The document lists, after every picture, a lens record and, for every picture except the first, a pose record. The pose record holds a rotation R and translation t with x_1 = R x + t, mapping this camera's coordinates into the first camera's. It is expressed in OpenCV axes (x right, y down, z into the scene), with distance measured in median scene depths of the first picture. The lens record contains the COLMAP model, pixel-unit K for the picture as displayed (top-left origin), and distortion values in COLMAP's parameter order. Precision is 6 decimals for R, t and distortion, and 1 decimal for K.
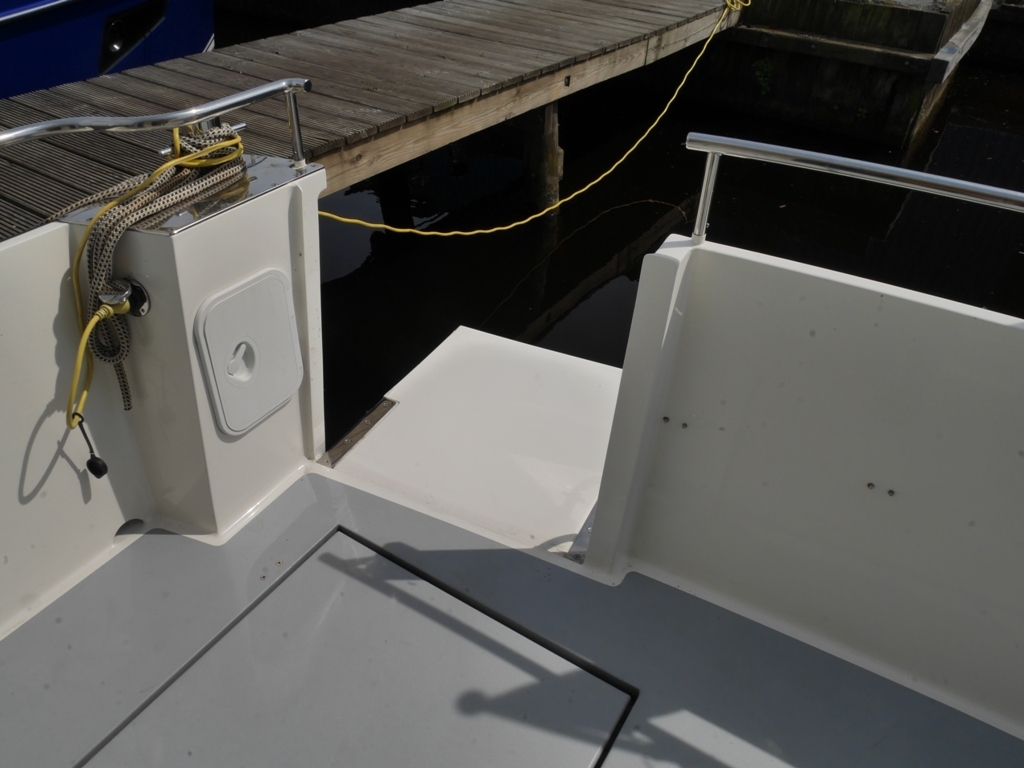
lens RADIAL K [[733.4, 0, 506.2], [0, 733.4, 392.1], [0, 0, 1]] dist [-0.072477, 0.031407]
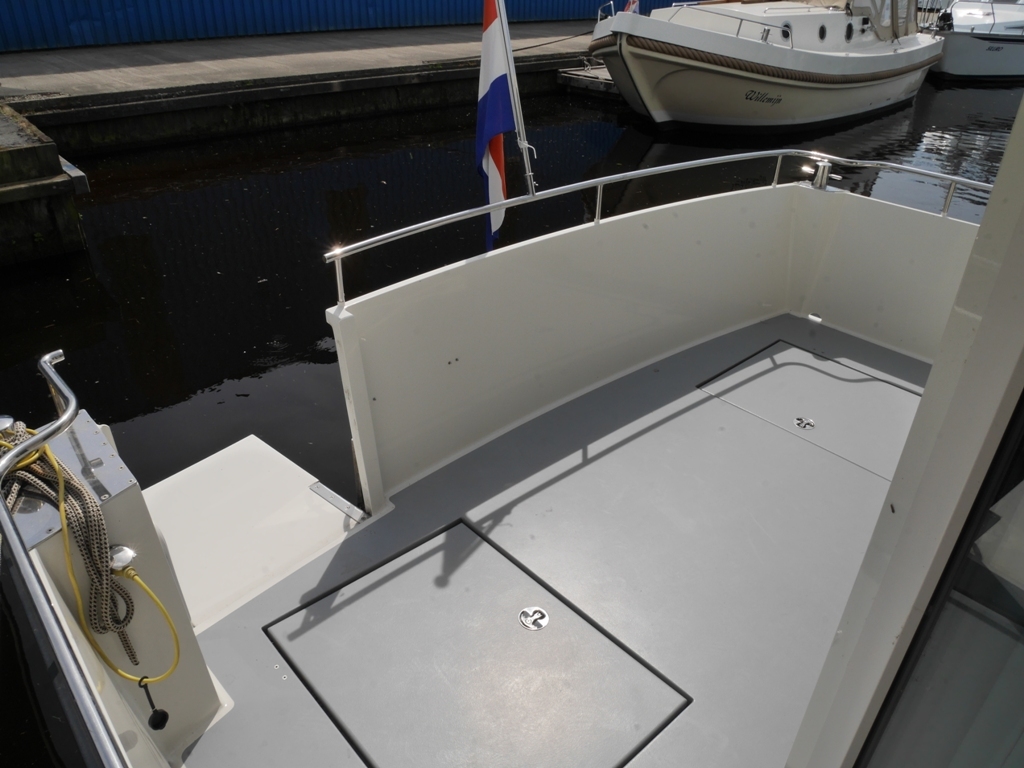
lens RADIAL K [[722.6, 0, 509.6], [0, 722.6, 390.3], [0, 0, 1]] dist [-0.078825, 0.034210]
pose [[0.285322, -0.523115, 0.803083, -0.392664], [0.590643, 0.755863, 0.282511, -0.101065], [-0.754806, 0.393729, 0.524639, -0.063684]]
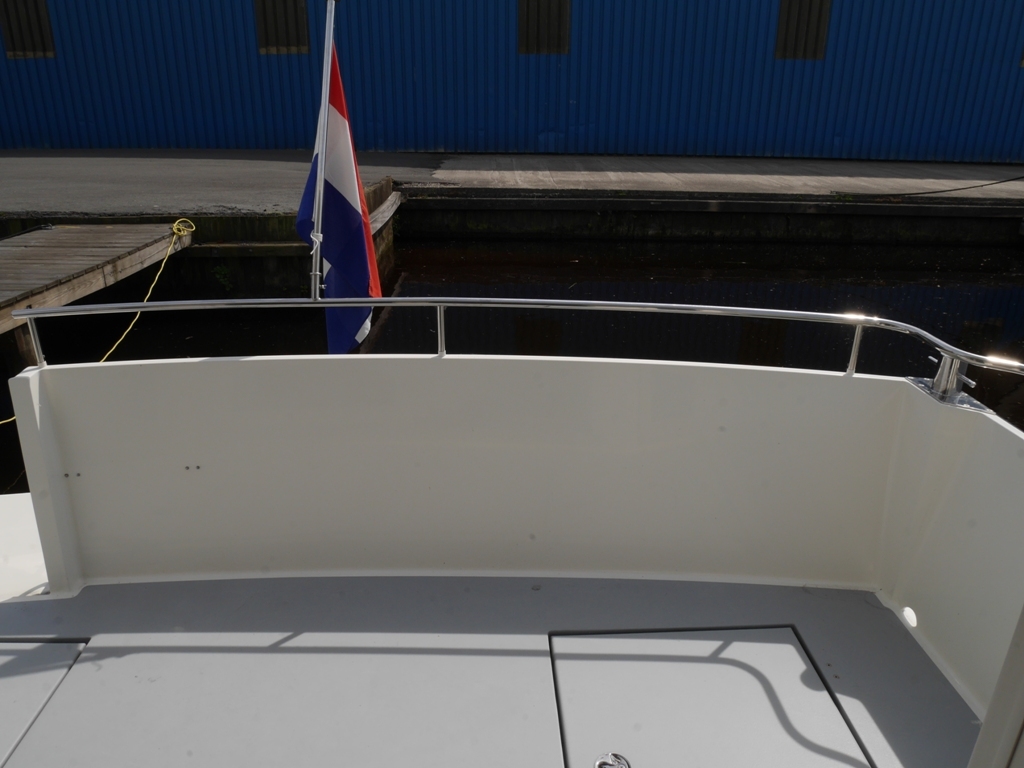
lens RADIAL K [[733.4, 0, 506.2], [0, 733.4, 392.1], [0, 0, 1]] dist [-0.072477, 0.031407]
pose [[0.831550, -0.239676, 0.501079, 0.105740], [0.363334, 0.917055, -0.164315, 0.185183], [-0.420134, 0.318695, 0.849659, -0.316944]]
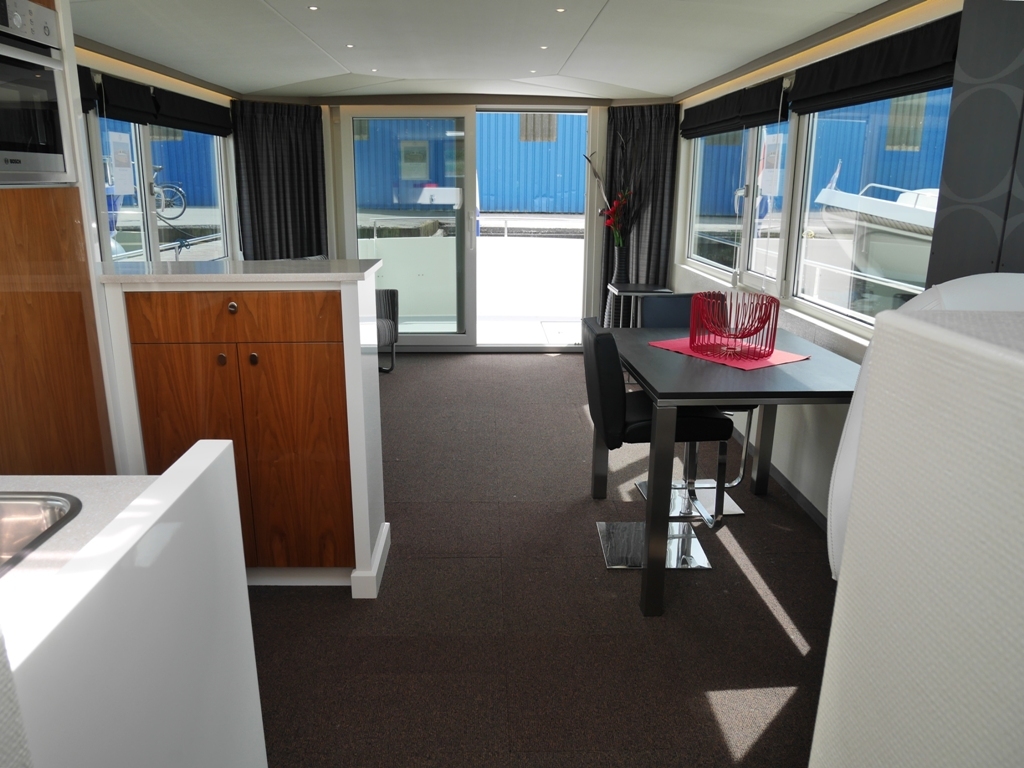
lens RADIAL K [[722.6, 0, 509.6], [0, 722.6, 390.3], [0, 0, 1]] dist [-0.078825, 0.034210]
pose [[0.825029, -0.187396, 0.533113, -0.711968], [0.366761, 0.895285, -0.252885, 0.885323], [-0.429899, 0.404162, 0.807366, -1.147256]]
